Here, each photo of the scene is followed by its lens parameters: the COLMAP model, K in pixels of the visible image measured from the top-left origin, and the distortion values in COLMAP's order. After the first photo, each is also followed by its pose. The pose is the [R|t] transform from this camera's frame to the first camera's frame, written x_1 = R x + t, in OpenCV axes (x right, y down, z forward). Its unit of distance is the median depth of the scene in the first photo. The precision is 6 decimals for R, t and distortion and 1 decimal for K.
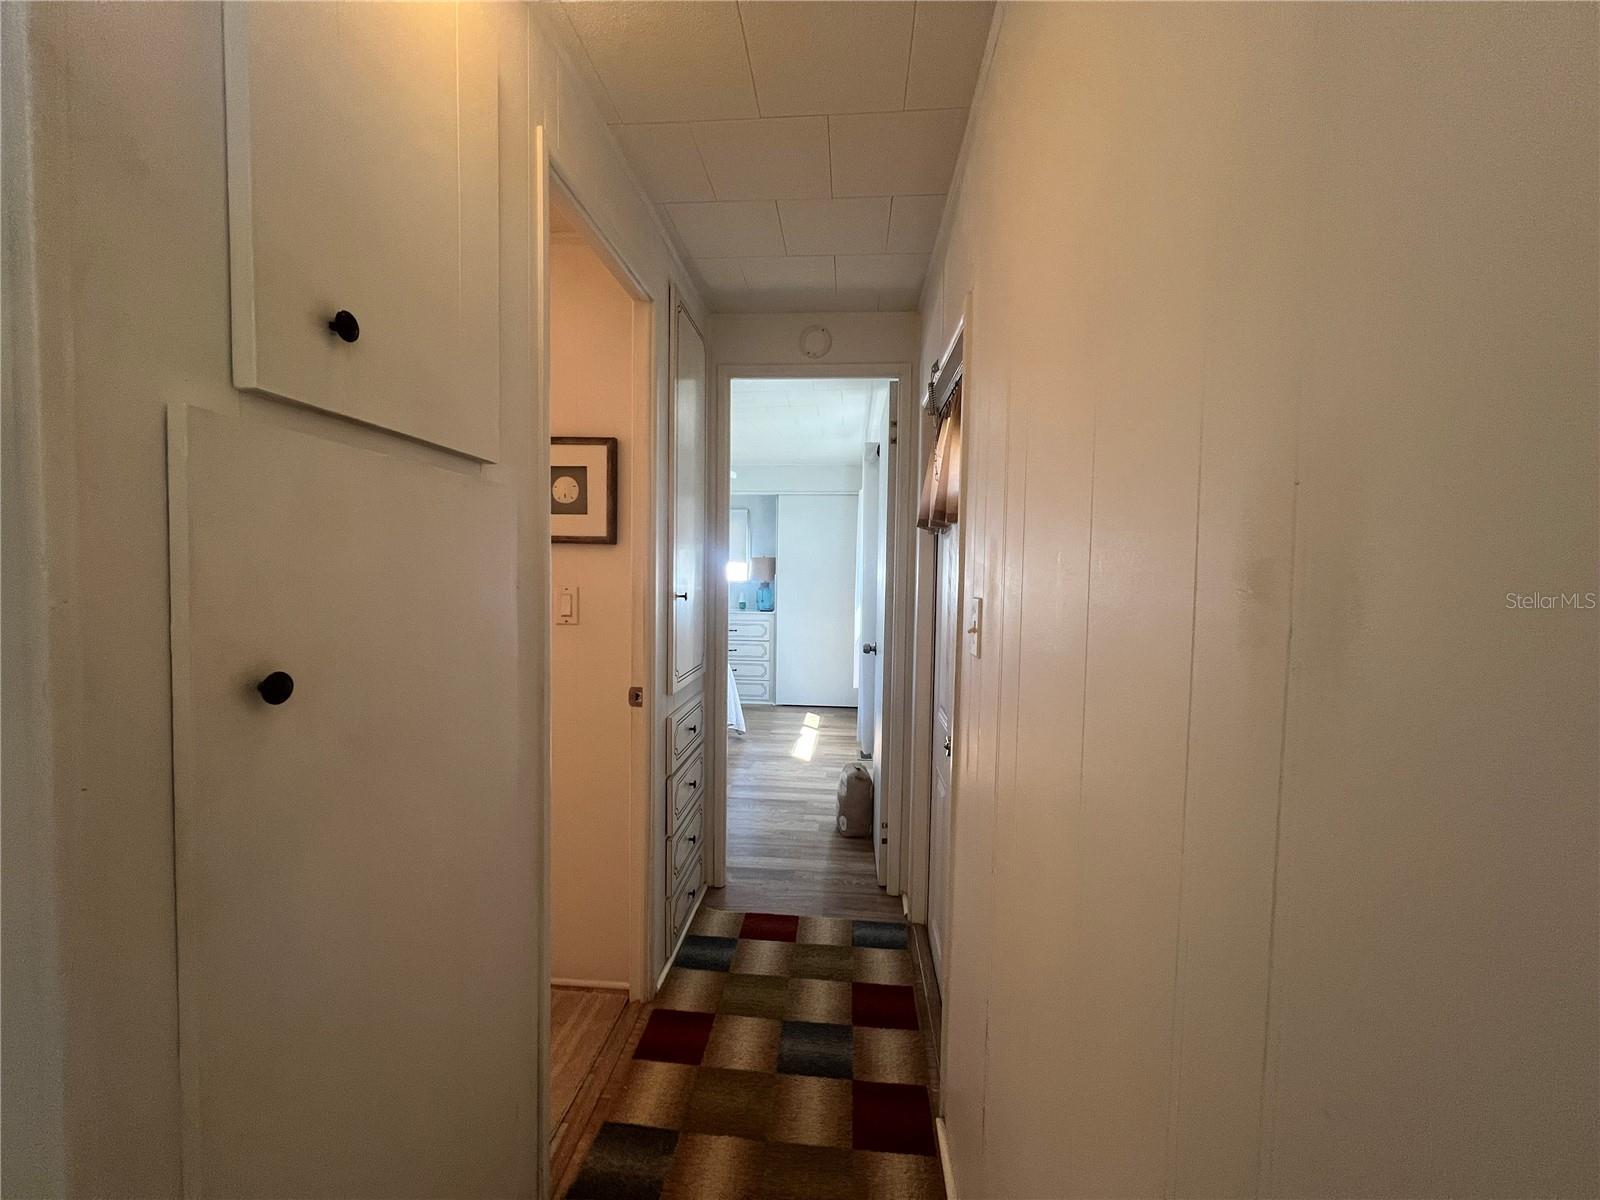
lens RADIAL K [[633.3, 0, 799.8], [0, 633.3, 596.8], [0, 0, 1]] dist [-0.001429, 0.000267]
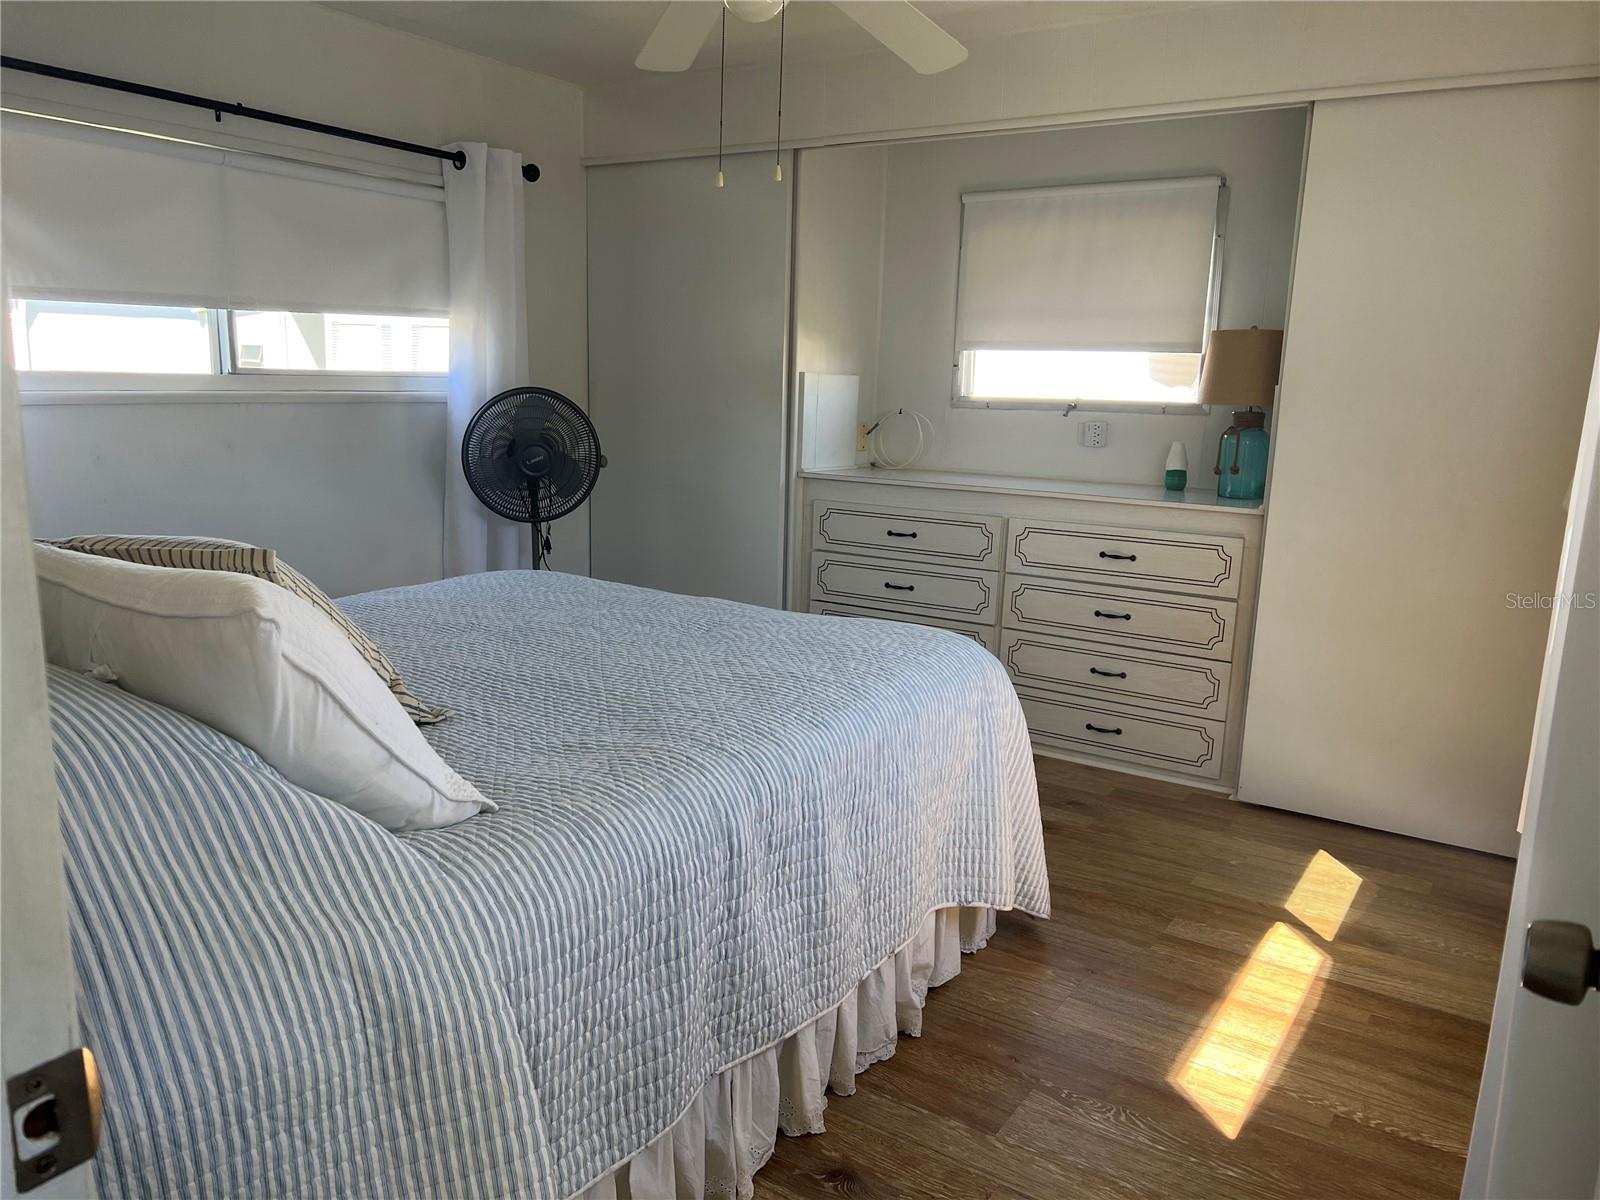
lens RADIAL K [[1209.0, 0, 797.8], [0, 1209.0, 604.0], [0, 0, 1]] dist [0.053063, -0.025686]
pose [[0.879890, 0.101665, -0.464174, 0.041959], [-0.035999, 0.988299, 0.148219, -0.010593], [0.473812, -0.113707, 0.873254, 0.363697]]
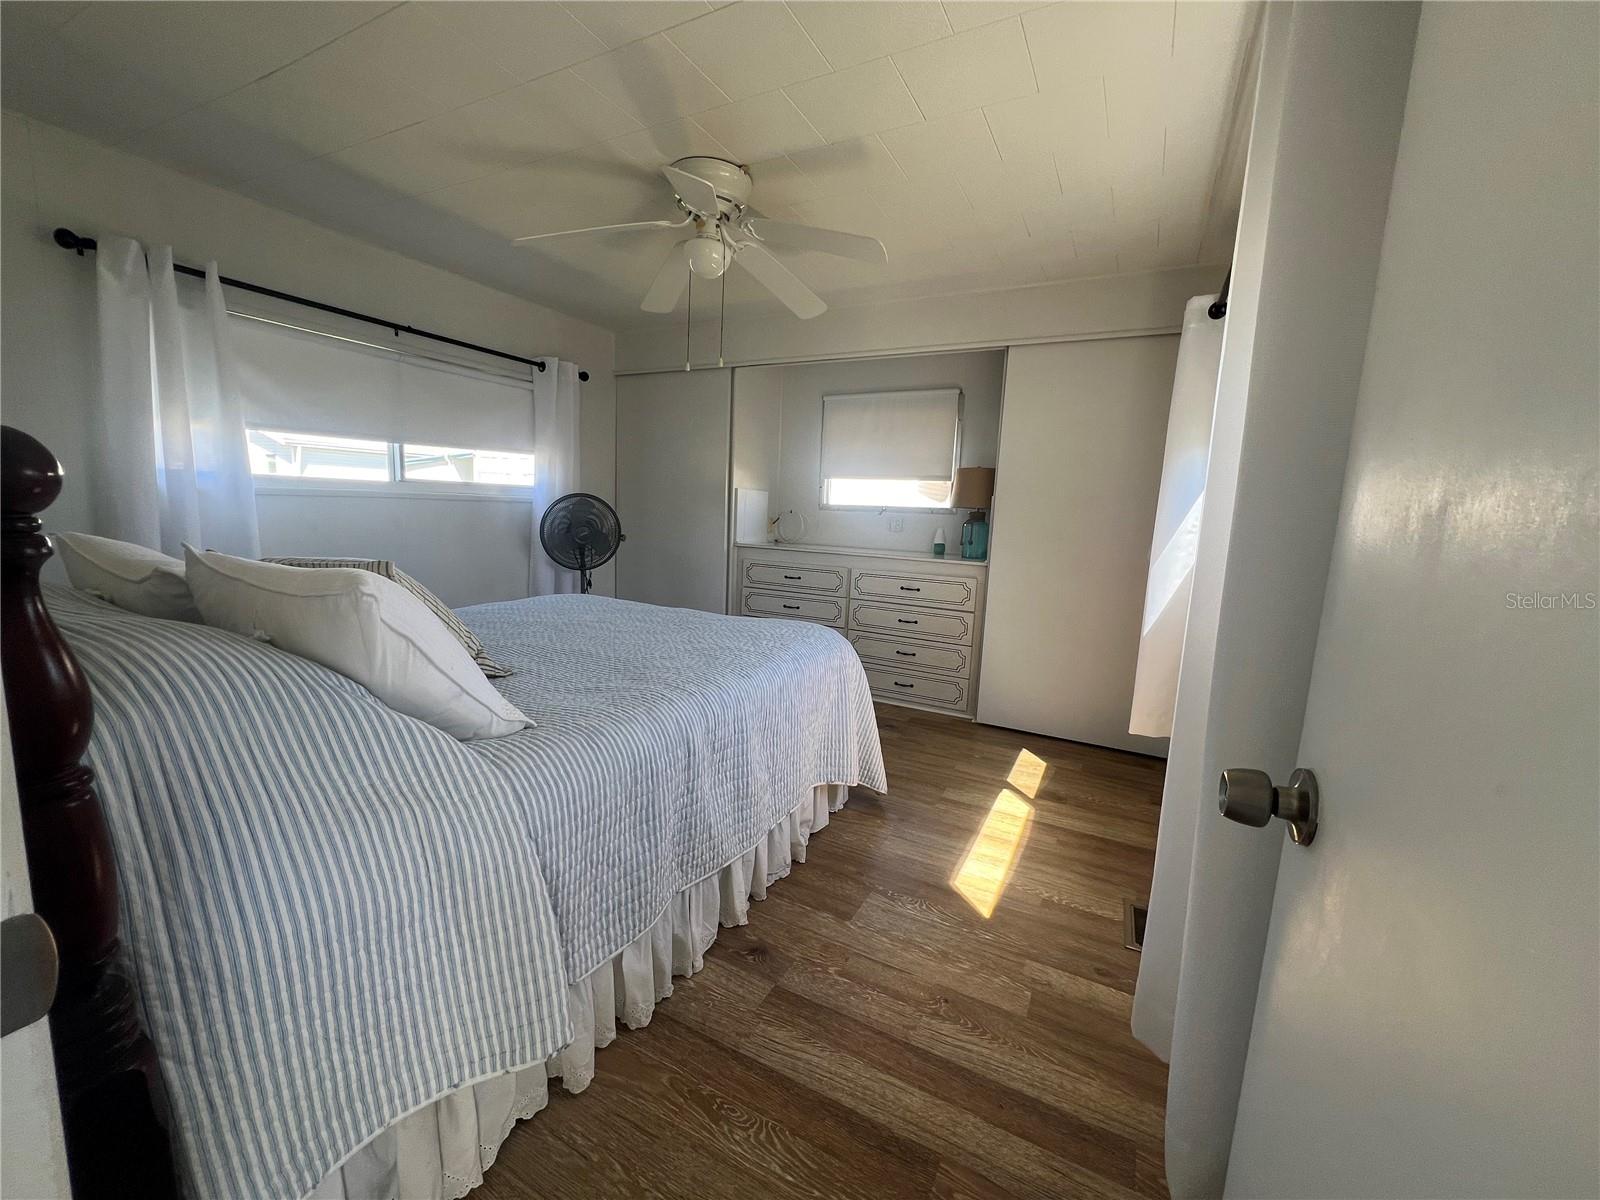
lens RADIAL K [[640.9, 0, 793.4], [0, 640.9, 595.8], [0, 0, 1]] dist [0.011052, 0.000164]
pose [[0.918115, 0.077696, -0.388624, 0.027568], [-0.044481, 0.994601, 0.093760, 0.006902], [0.393811, -0.068796, 0.916613, 0.396330]]
